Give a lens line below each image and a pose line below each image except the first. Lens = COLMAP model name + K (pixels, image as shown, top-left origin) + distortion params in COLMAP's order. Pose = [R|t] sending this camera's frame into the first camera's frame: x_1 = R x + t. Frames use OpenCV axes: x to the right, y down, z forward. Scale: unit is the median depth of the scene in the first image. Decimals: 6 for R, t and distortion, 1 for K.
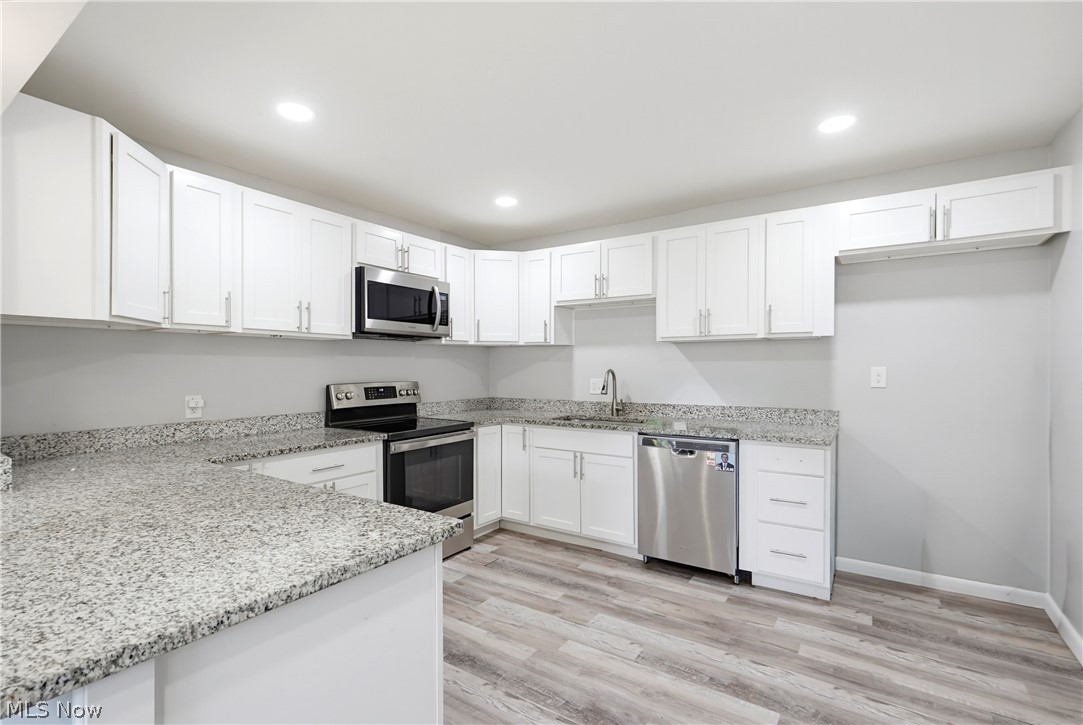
lens RADIAL K [[500.3, 0, 540.9], [0, 500.3, 365.3], [0, 0, 1]] dist [0.000091, 0.000176]
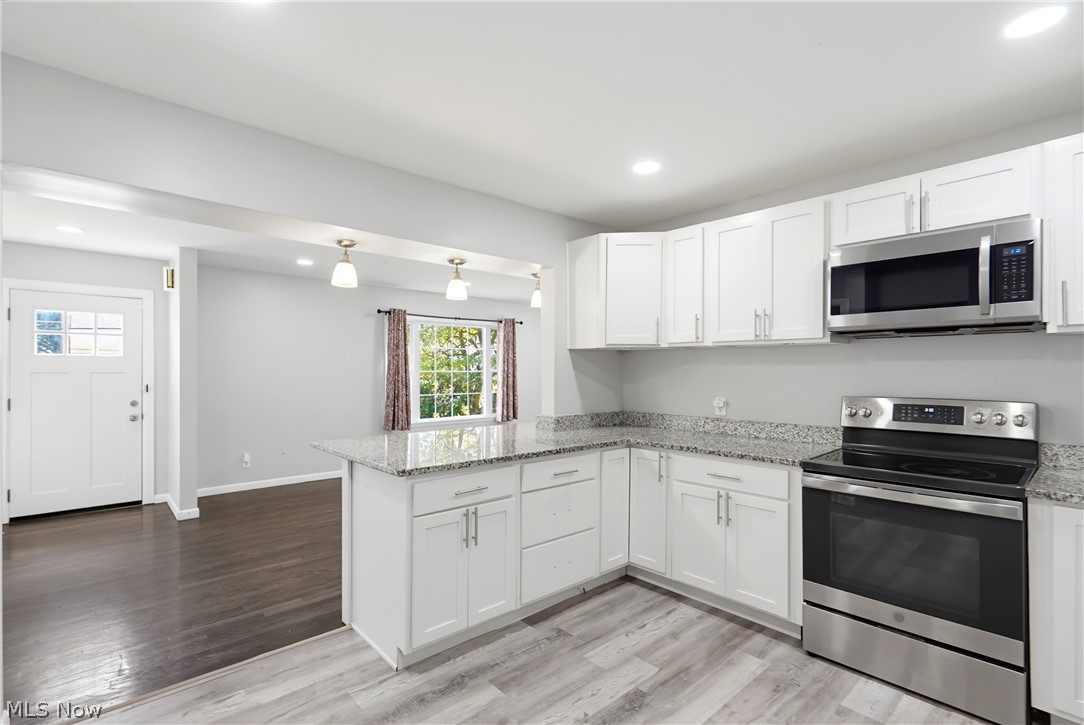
lens RADIAL K [[500.8, 0, 541.4], [0, 500.8, 368.1], [0, 0, 1]] dist [0.000091, 0.000176]
pose [[-0.243527, -0.003901, -0.969886, 0.621544], [0.001480, 0.999989, -0.004394, -0.007792], [0.969893, -0.002505, -0.243519, 0.865083]]
